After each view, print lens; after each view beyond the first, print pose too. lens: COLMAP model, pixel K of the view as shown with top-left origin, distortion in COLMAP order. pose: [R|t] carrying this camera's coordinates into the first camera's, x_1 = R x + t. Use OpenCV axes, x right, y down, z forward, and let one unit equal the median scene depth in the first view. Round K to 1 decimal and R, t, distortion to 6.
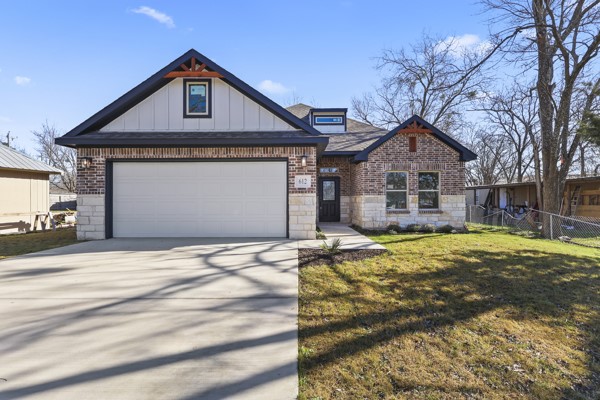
lens RADIAL K [[279.0, 0, 300.0], [0, 279.0, 200.0], [0, 0, 1]] dist [-0.003941, -0.000393]
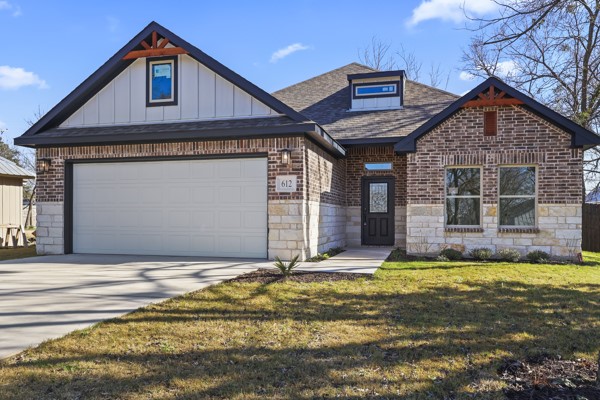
lens RADIAL K [[486.6, 0, 301.8], [0, 486.6, 223.4], [0, 0, 1]] dist [-0.007332, -0.006014]
pose [[0.966602, 0.009372, -0.256109, 0.380115], [-0.006543, 0.999908, 0.011896, 0.023399], [0.256197, -0.009823, 0.966575, -0.247146]]
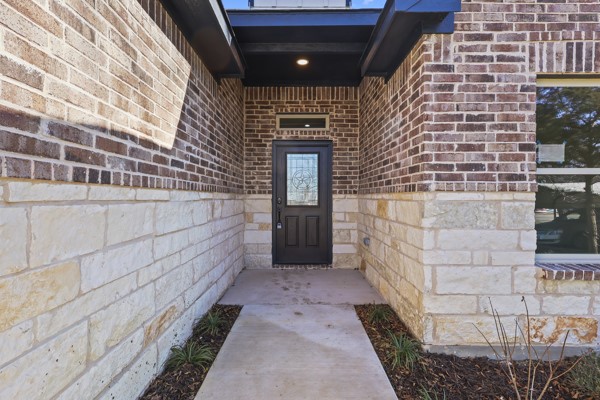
lens RADIAL K [[279.0, 0, 300.0], [0, 279.0, 200.0], [0, 0, 1]] dist [-0.003941, -0.000393]
pose [[0.999938, 0.005140, -0.009875, 0.178697], [-0.005053, 0.999949, 0.008783, -0.016809], [0.009919, -0.008732, 0.999913, 1.080817]]
